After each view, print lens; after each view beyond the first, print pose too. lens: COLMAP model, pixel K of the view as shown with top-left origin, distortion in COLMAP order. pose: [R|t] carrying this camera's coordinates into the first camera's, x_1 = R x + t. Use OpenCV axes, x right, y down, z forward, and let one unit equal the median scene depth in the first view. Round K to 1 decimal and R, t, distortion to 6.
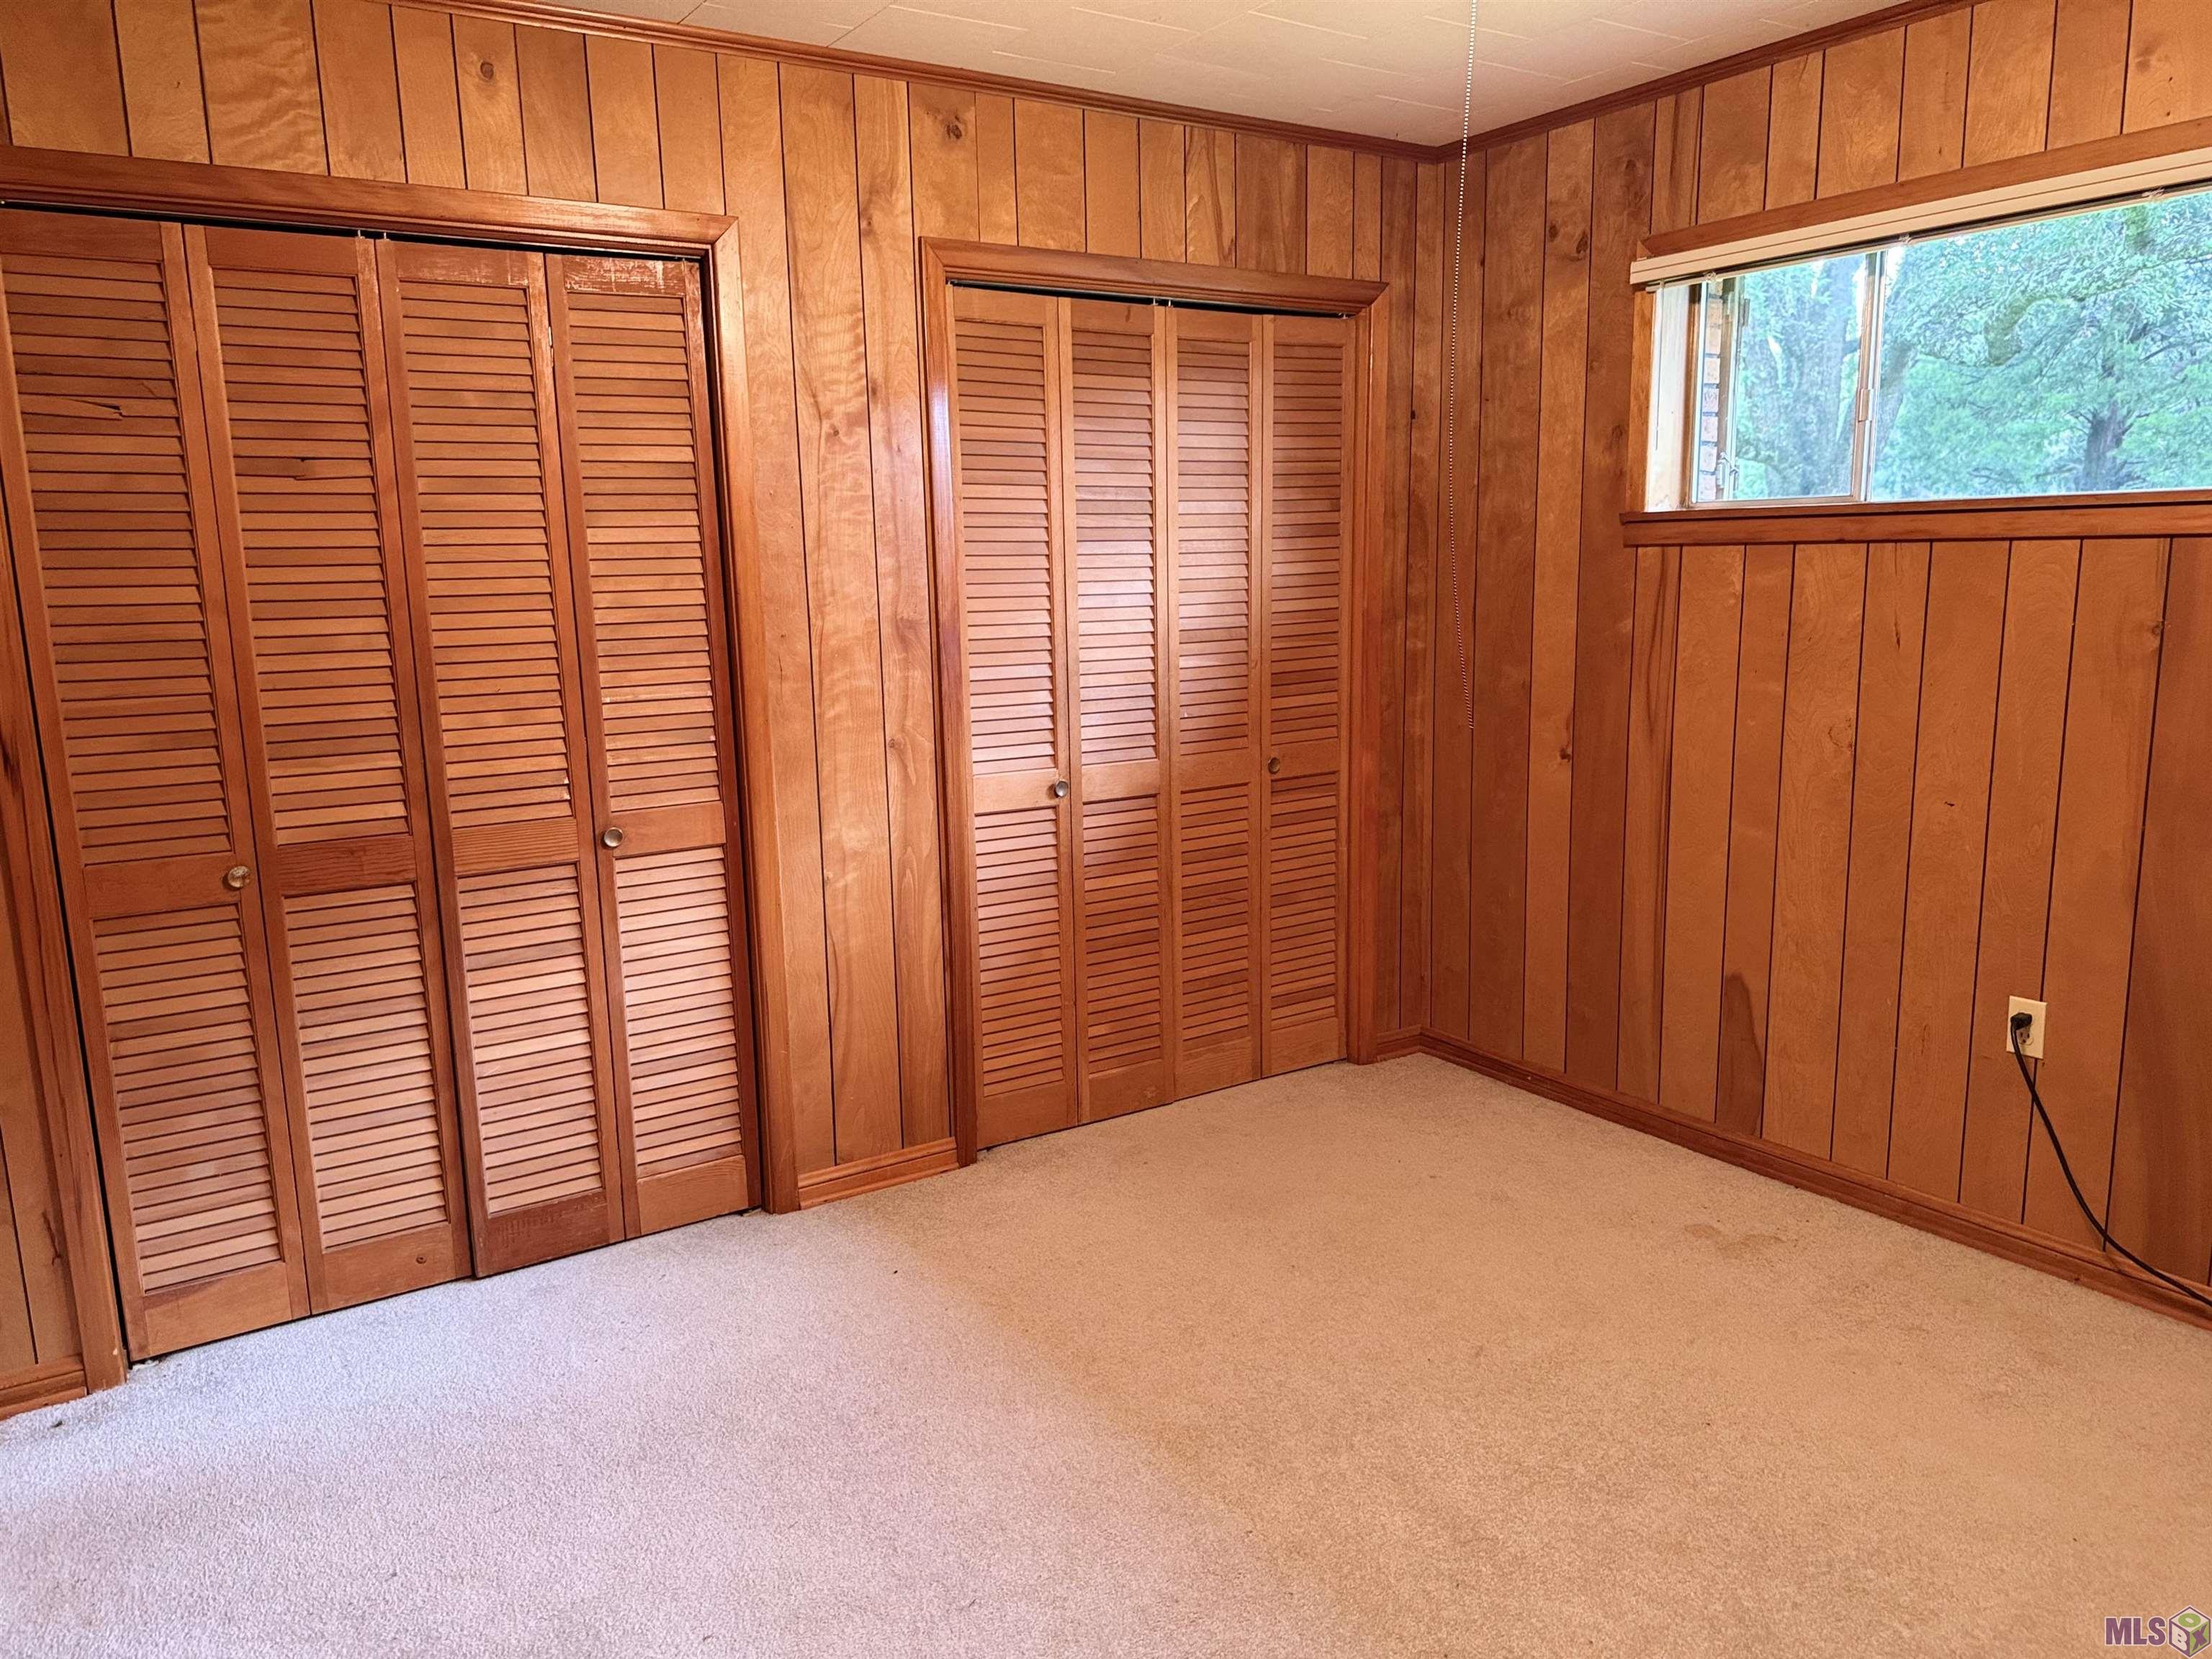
lens RADIAL K [[1560.9, 0, 1105.5], [0, 1560.9, 831.7], [0, 0, 1]] dist [-0.006293, -0.011217]
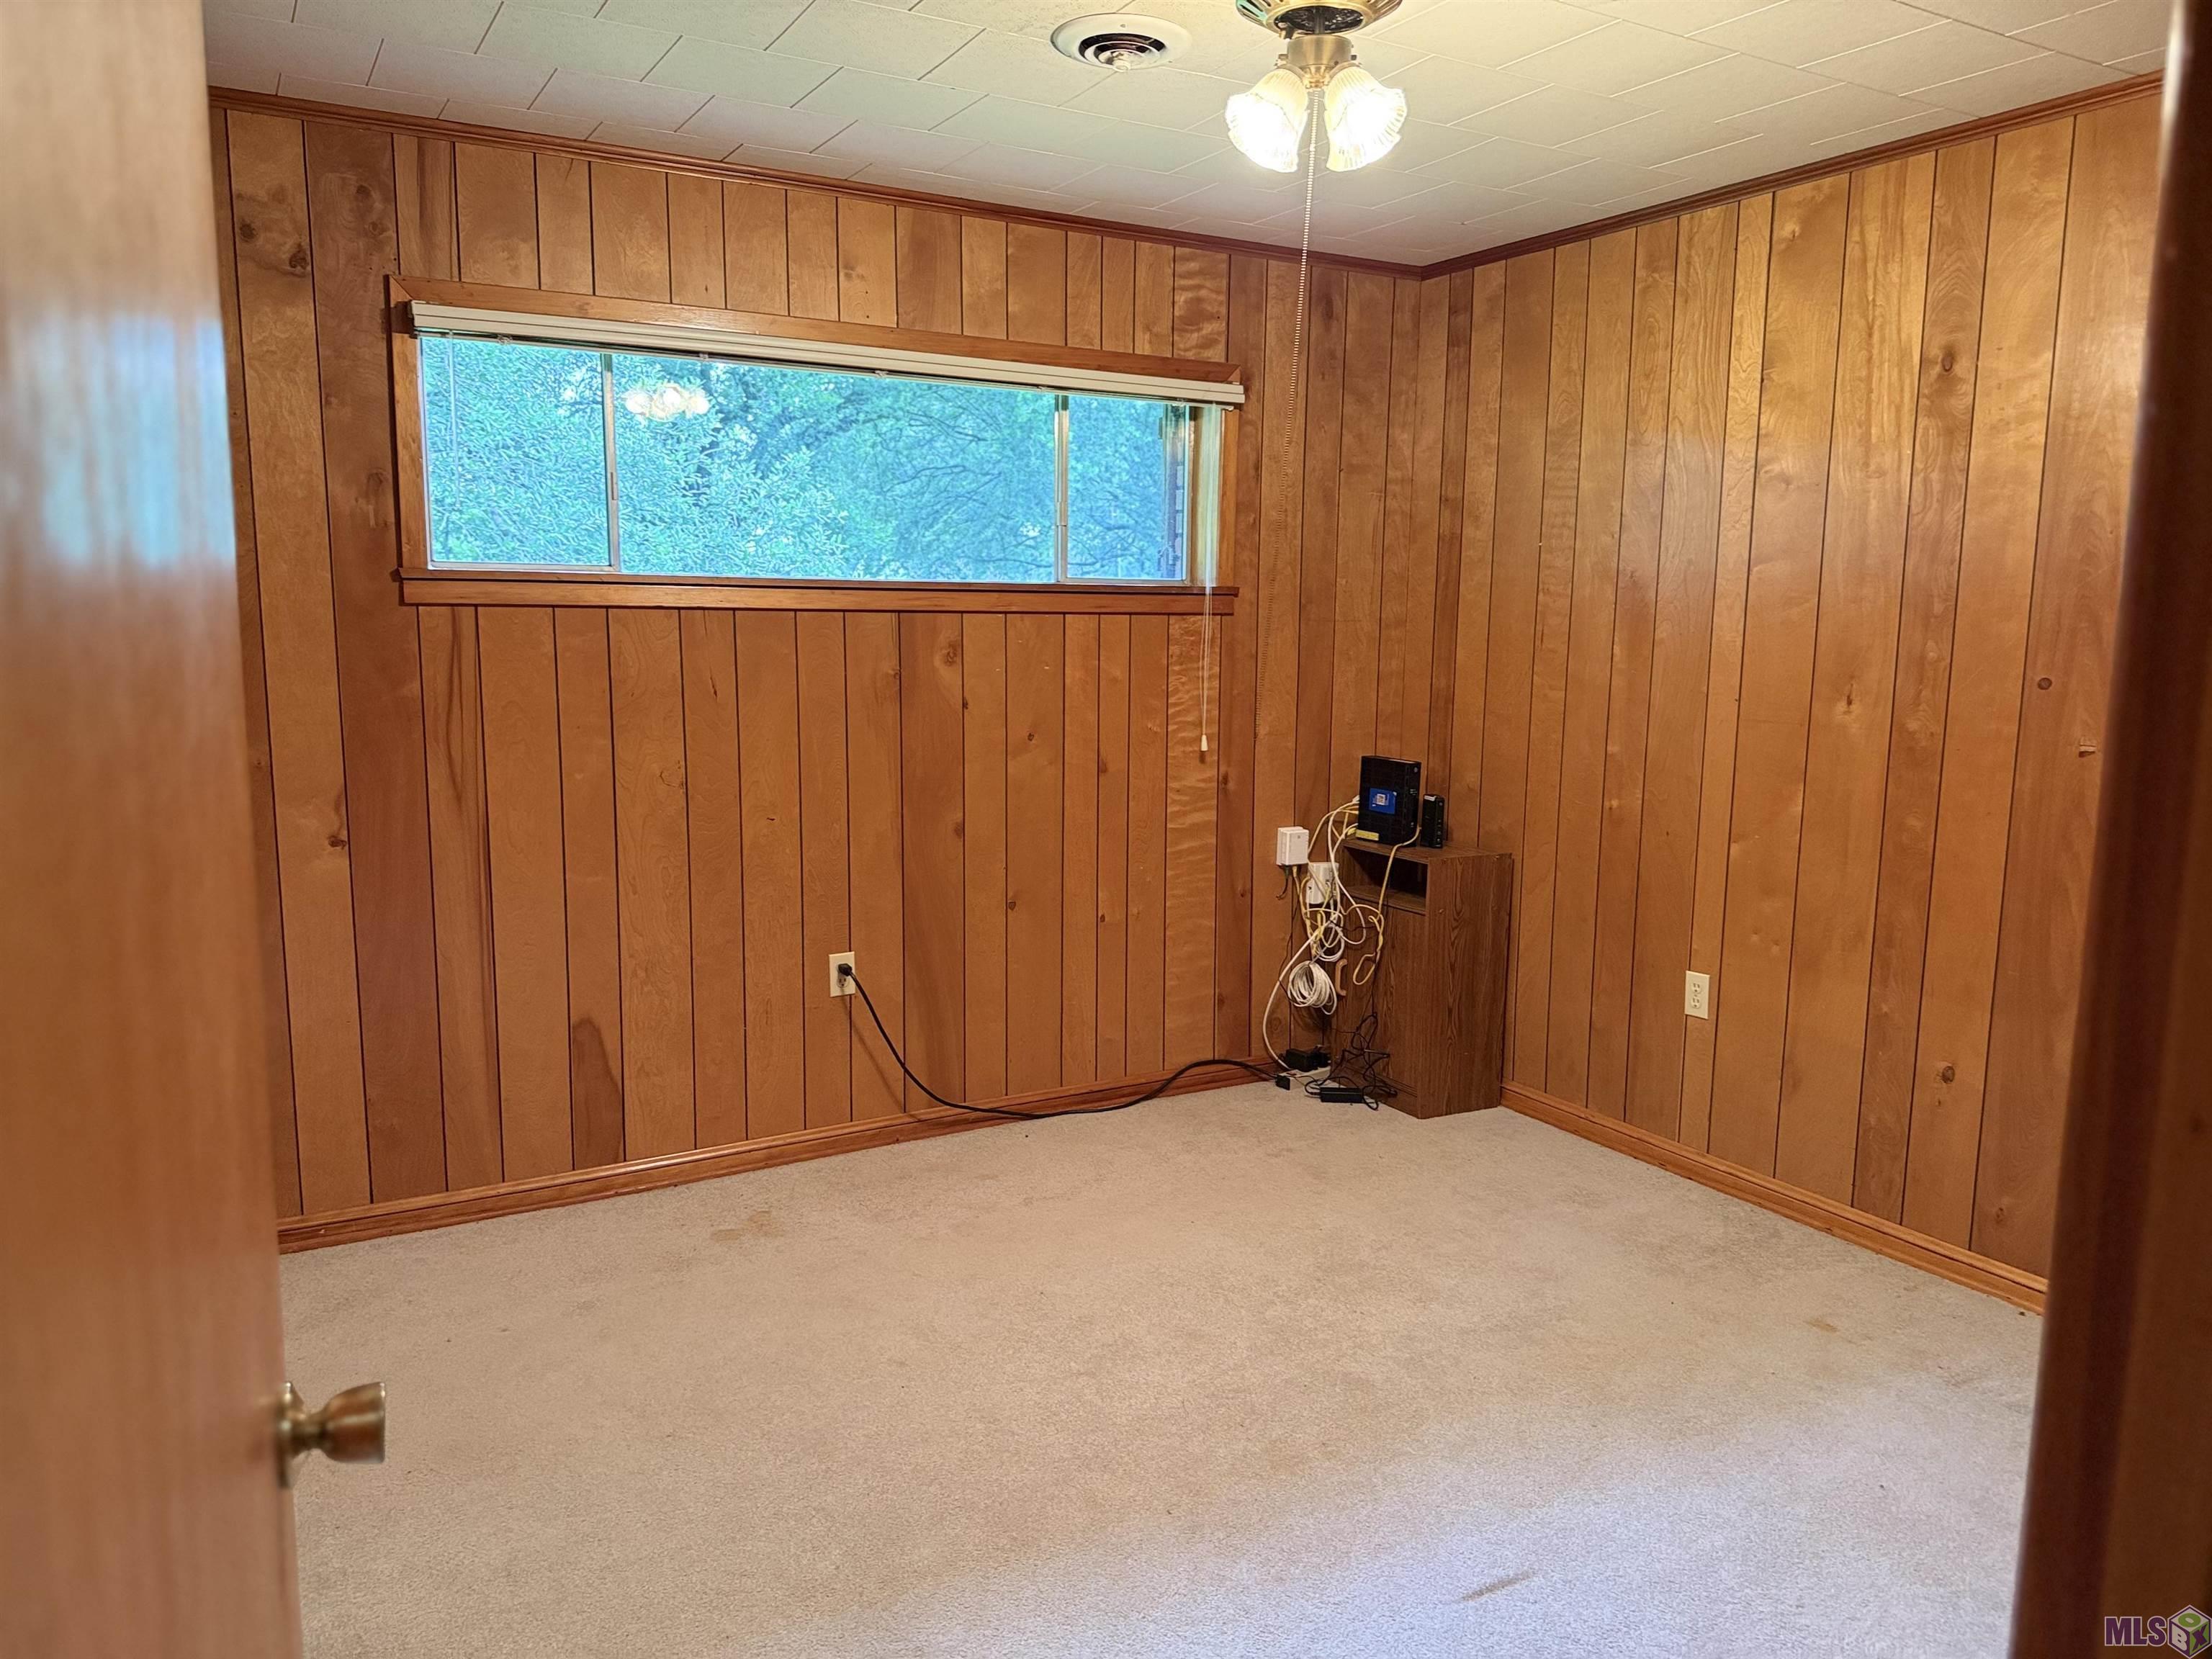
lens RADIAL K [[1560.9, 0, 1105.7], [0, 1560.9, 834.2], [0, 0, 1]] dist [-0.006293, -0.011217]
pose [[0.055059, -0.122727, 0.990912, -0.614261], [0.160998, 0.980523, 0.112495, -0.092759], [-0.985418, 0.153341, 0.073745, 0.579639]]
